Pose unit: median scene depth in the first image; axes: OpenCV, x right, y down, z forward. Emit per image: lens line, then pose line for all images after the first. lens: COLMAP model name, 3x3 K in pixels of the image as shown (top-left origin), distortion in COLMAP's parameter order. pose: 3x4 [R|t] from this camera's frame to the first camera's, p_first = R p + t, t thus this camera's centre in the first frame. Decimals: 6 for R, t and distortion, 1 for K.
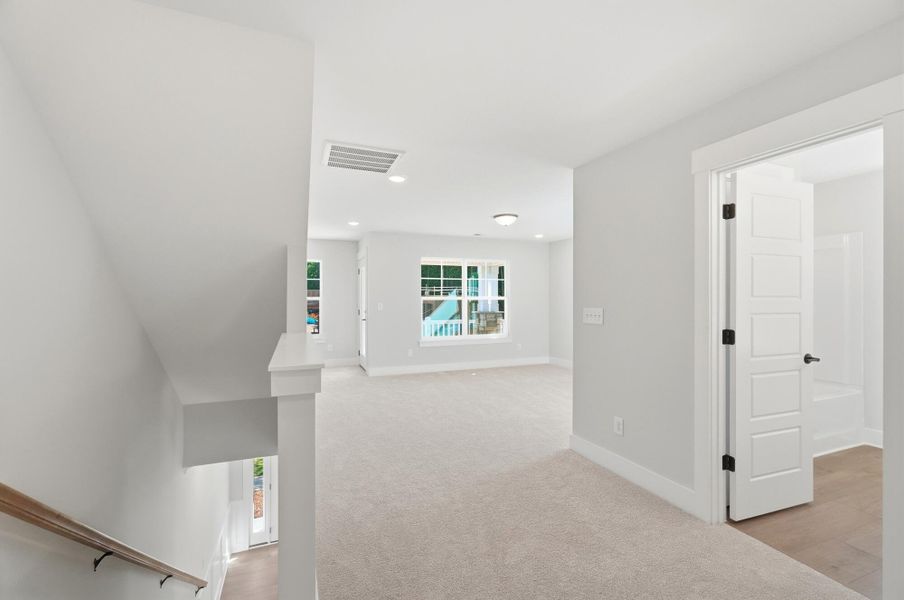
lens RADIAL K [[406.7, 0, 451.0], [0, 406.7, 299.3], [0, 0, 1]] dist [0.001200, 0.000031]
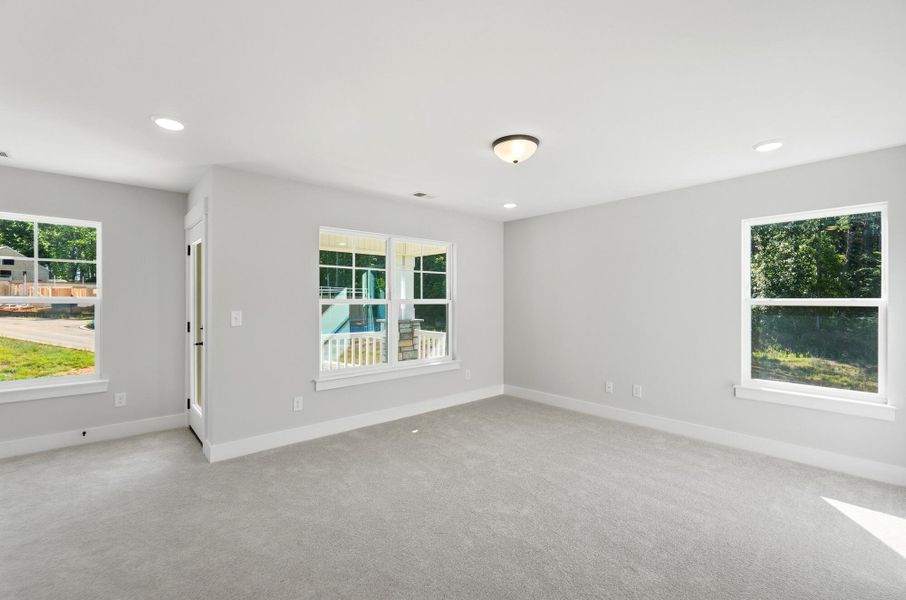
lens RADIAL K [[399.1, 0, 450.0], [0, 399.1, 299.2], [0, 0, 1]] dist [0.011559, 0.000090]
pose [[0.940677, -0.000349, 0.339303, -0.086475], [0.002020, 0.999988, -0.004570, -0.002766], [-0.339297, 0.004985, 0.940666, 0.410139]]
